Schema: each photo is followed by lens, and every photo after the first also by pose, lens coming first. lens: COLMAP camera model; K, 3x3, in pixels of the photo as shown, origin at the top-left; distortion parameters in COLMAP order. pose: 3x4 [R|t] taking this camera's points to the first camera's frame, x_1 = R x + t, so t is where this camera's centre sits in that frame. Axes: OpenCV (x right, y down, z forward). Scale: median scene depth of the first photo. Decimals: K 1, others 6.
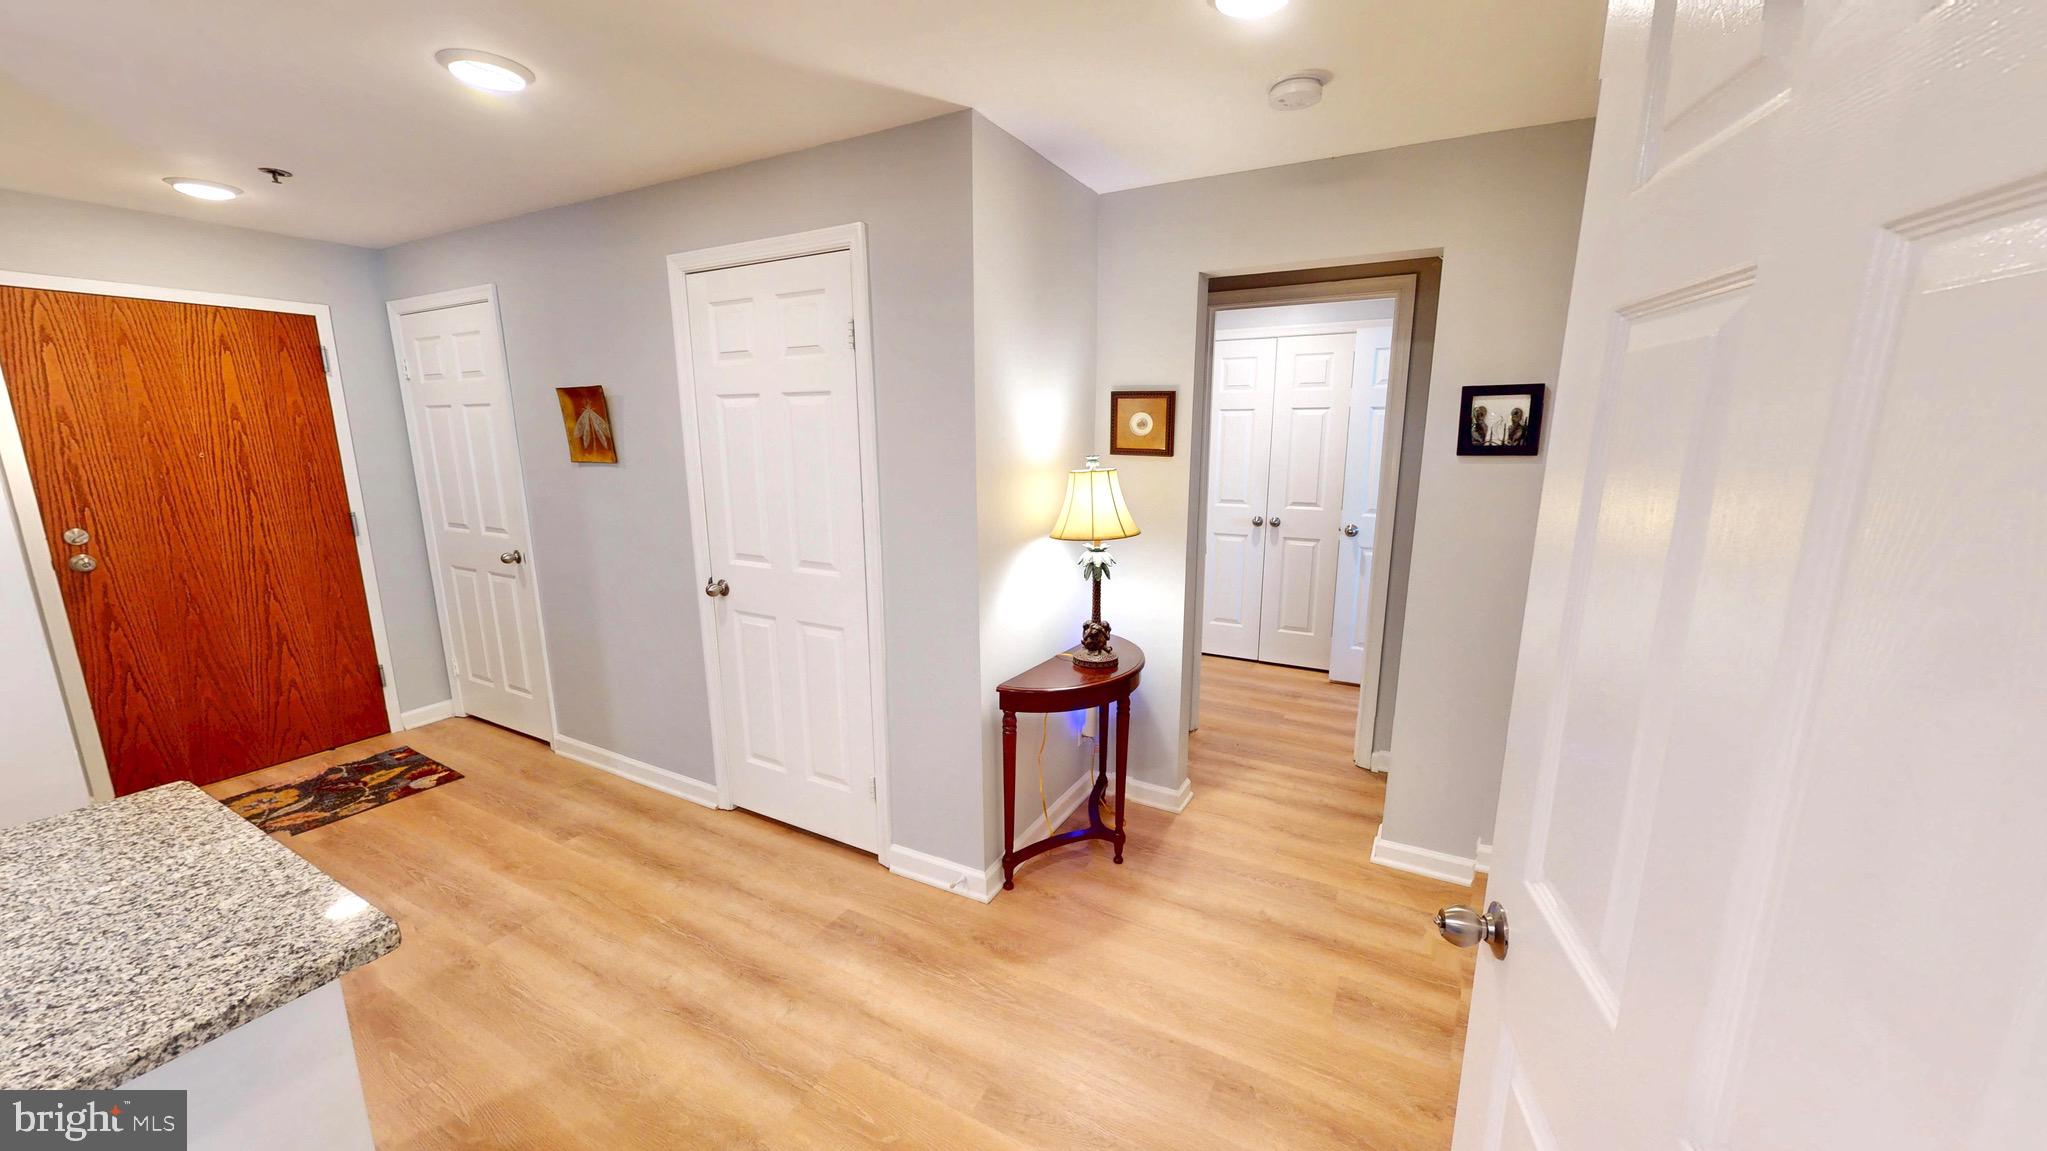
lens RADIAL K [[754.2, 0, 1023.5], [0, 754.2, 575.5], [0, 0, 1]] dist [0.009001, -0.000183]
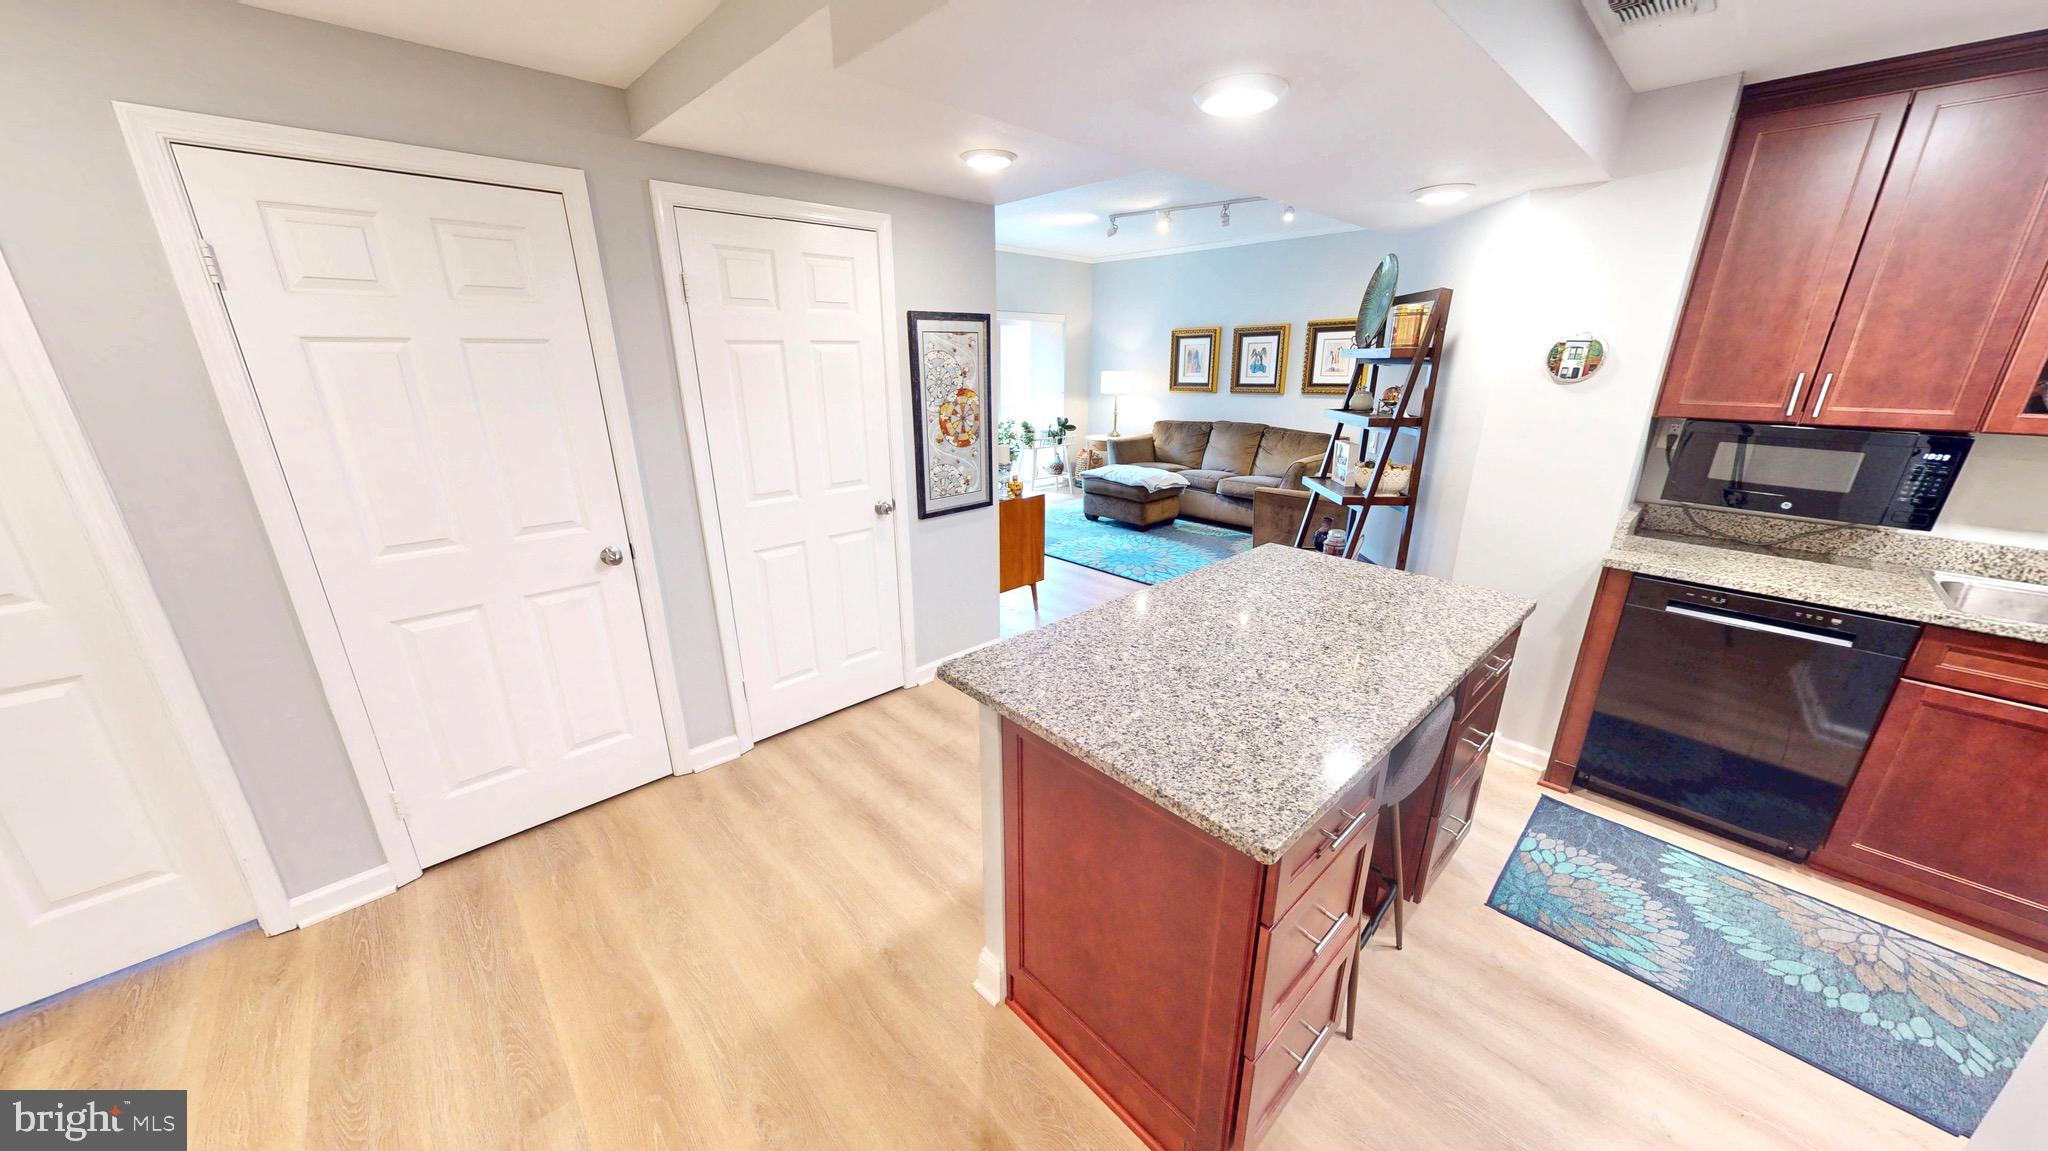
lens RADIAL K [[677.6, 0, 1021.0], [0, 677.6, 579.6], [0, 0, 1]] dist [-0.001208, 0.000104]
pose [[-0.951614, -0.095161, 0.292189, -0.531788], [0.064639, 0.867582, 0.493075, -0.179855], [-0.300420, 0.488104, -0.819452, 0.785046]]
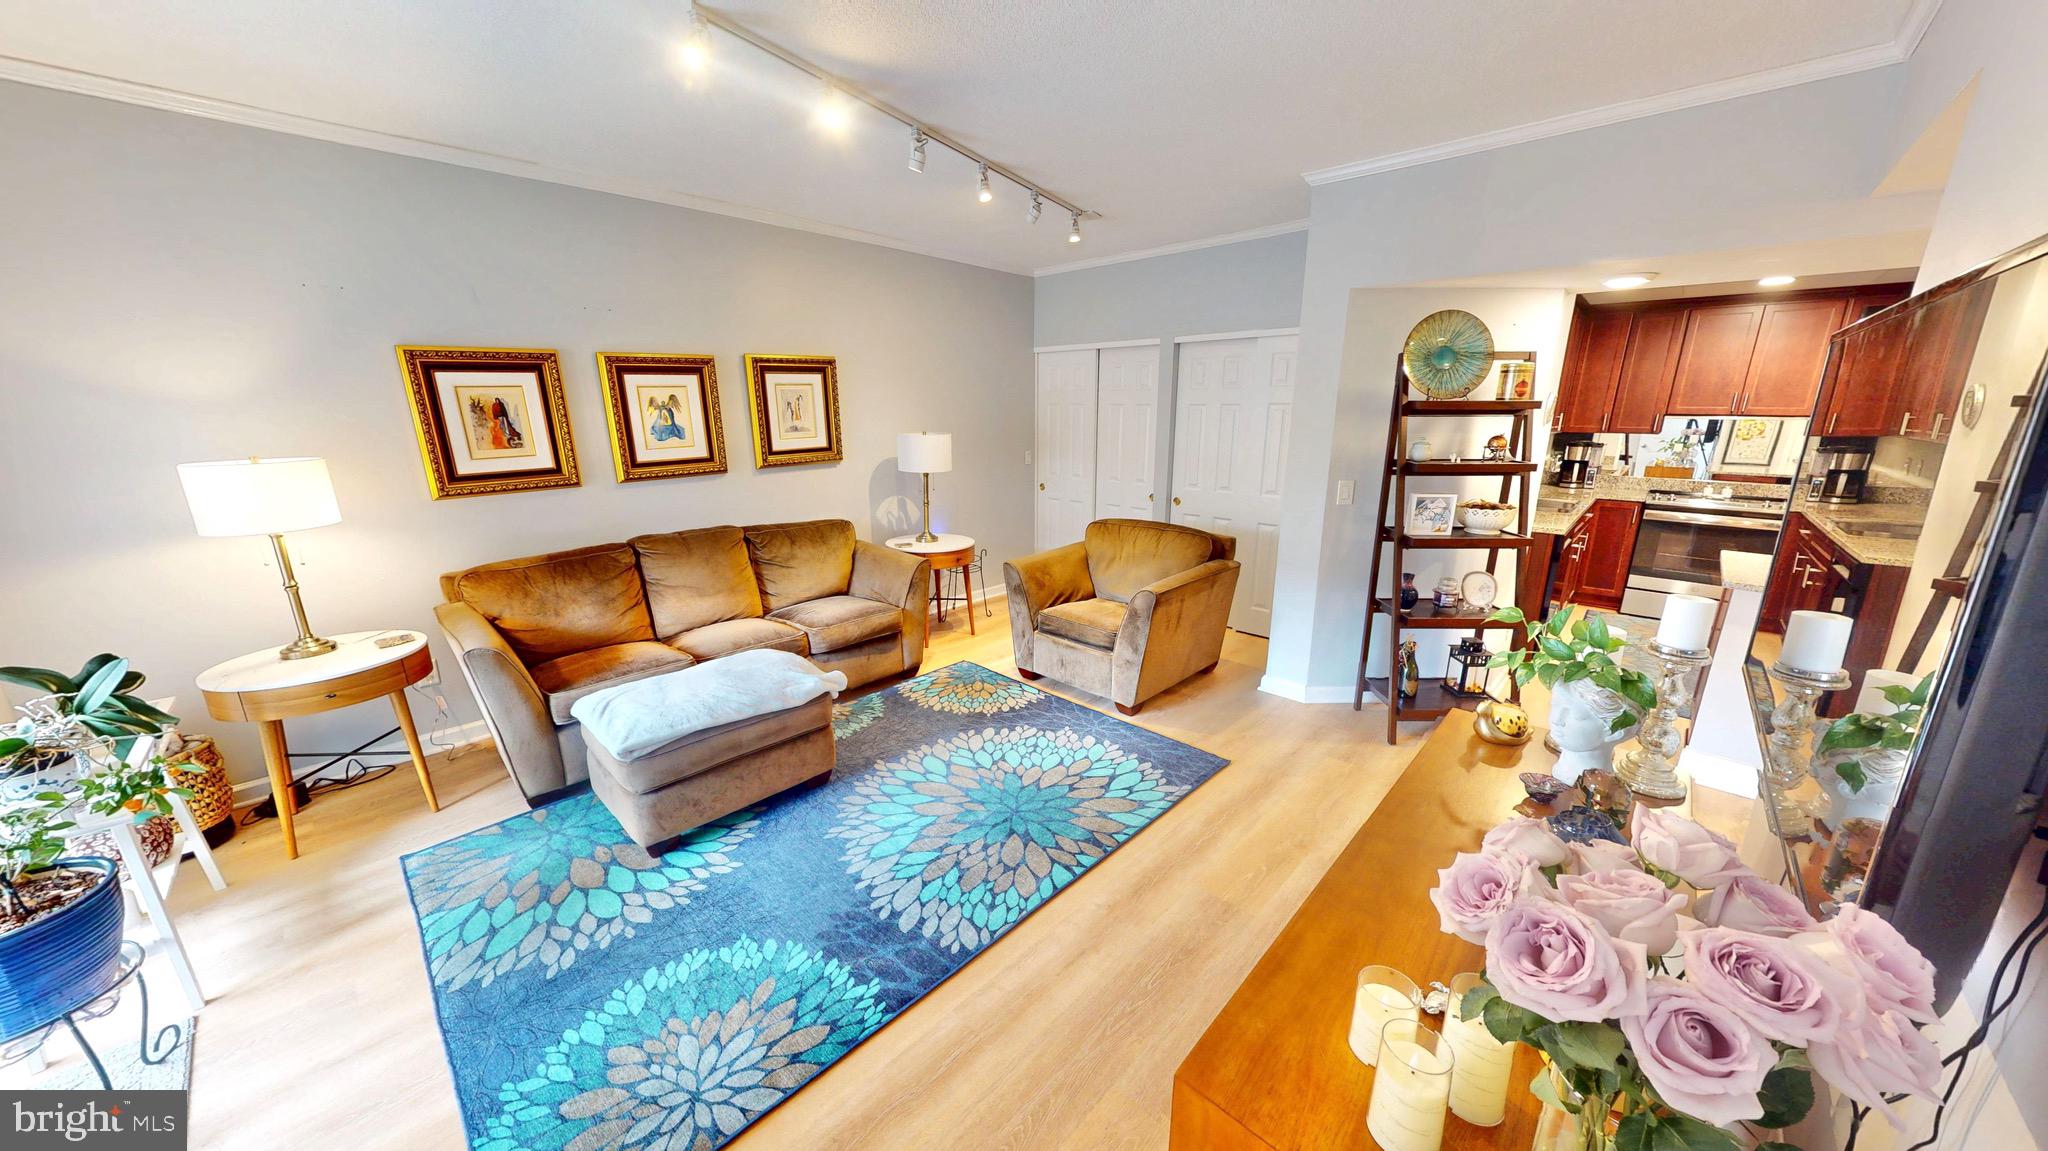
lens RADIAL K [[677.6, 0, 1021.0], [0, 677.6, 579.6], [0, 0, 1]] dist [-0.001208, 0.000104]
pose [[-0.246742, 0.243836, -0.937903, 0.645498], [-0.196230, 0.935206, 0.294759, 0.180065], [0.949006, 0.256775, -0.182907, -0.957397]]
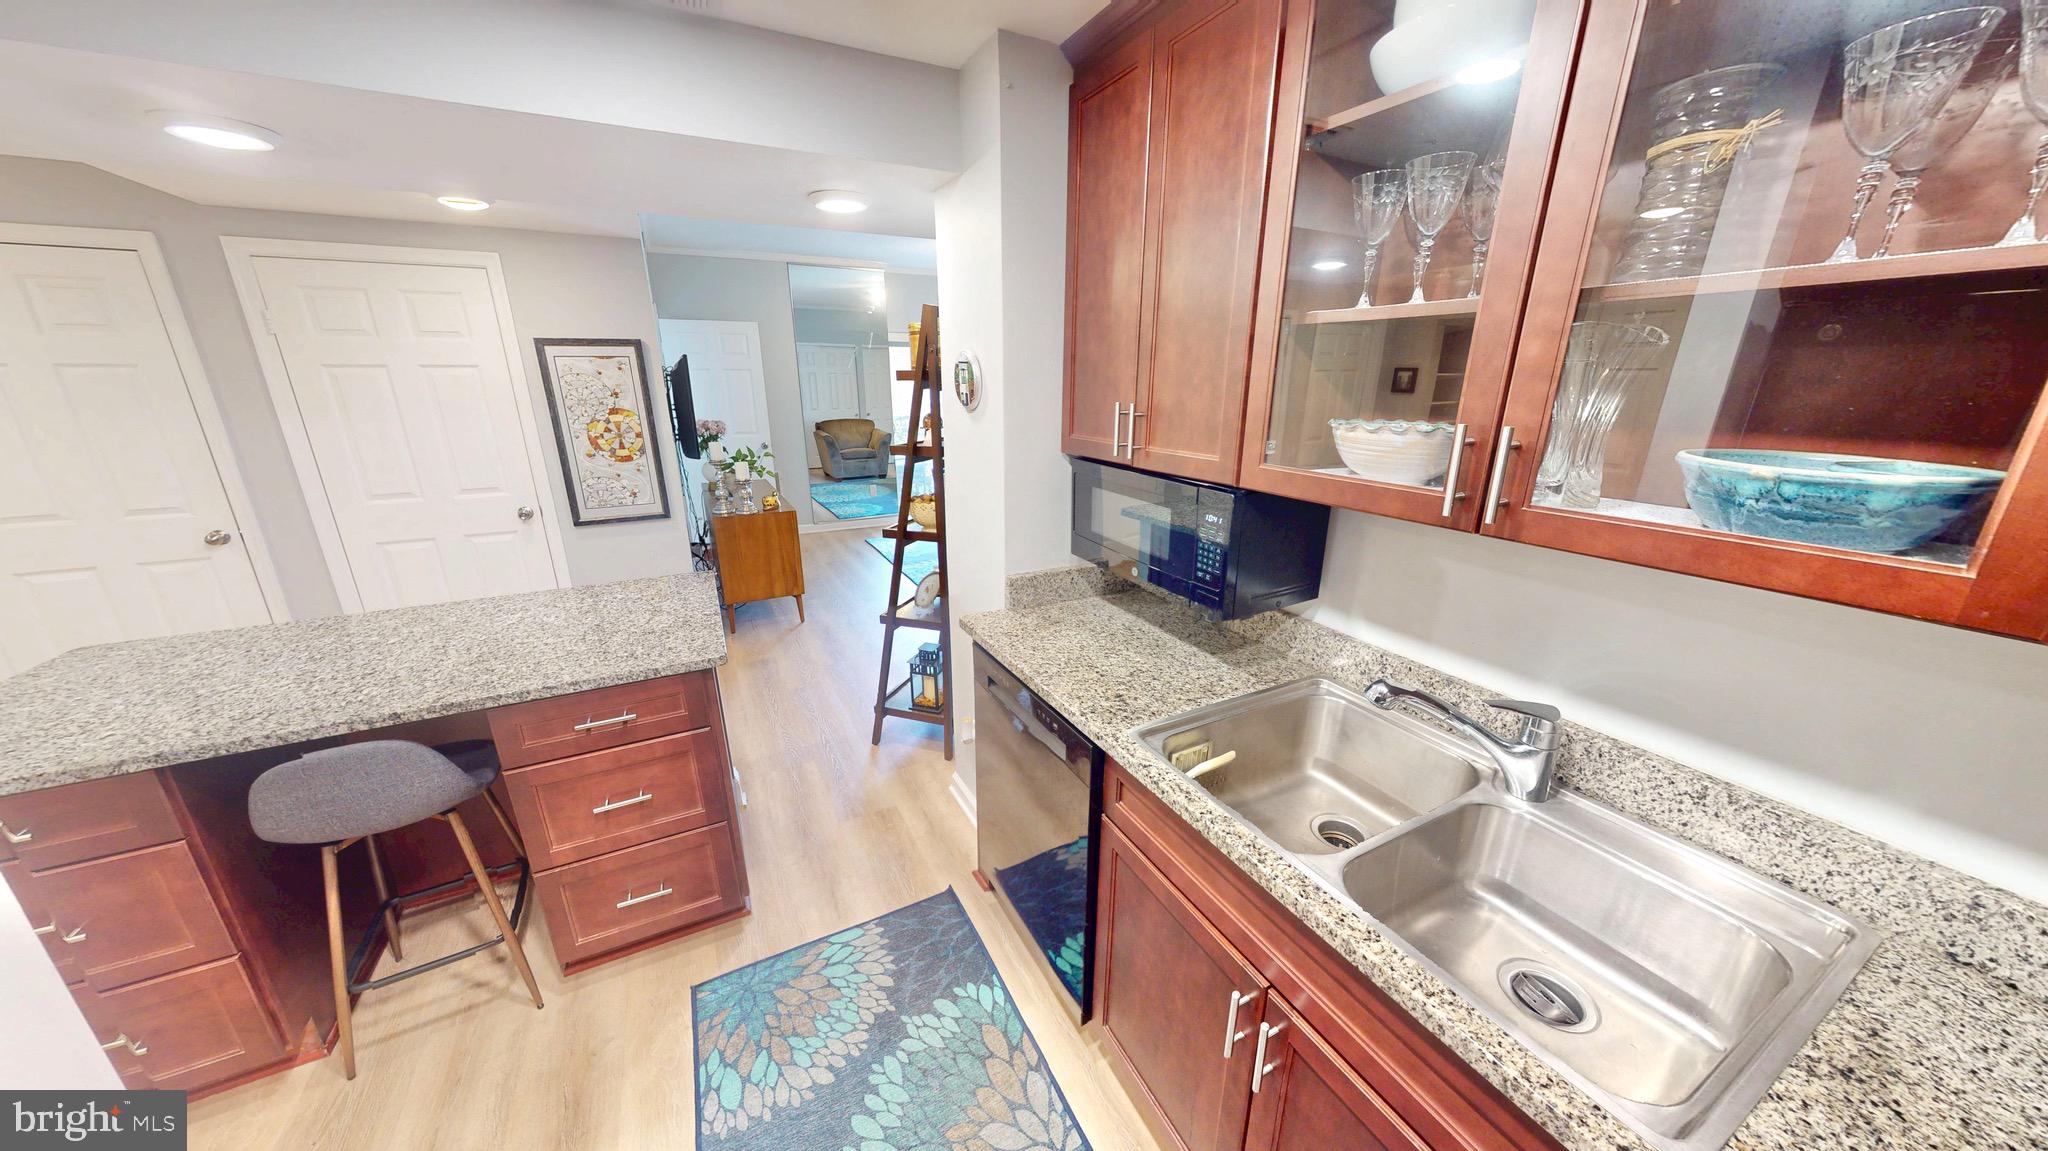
lens RADIAL K [[655.4, 0, 1023.8], [0, 655.4, 577.8], [0, 0, 1]] dist [0.000039, 0.000233]
pose [[-0.830956, -0.162270, 0.532146, -1.406296], [0.114088, 0.886486, 0.448470, -0.076611], [-0.544514, 0.433371, -0.718119, 0.294605]]
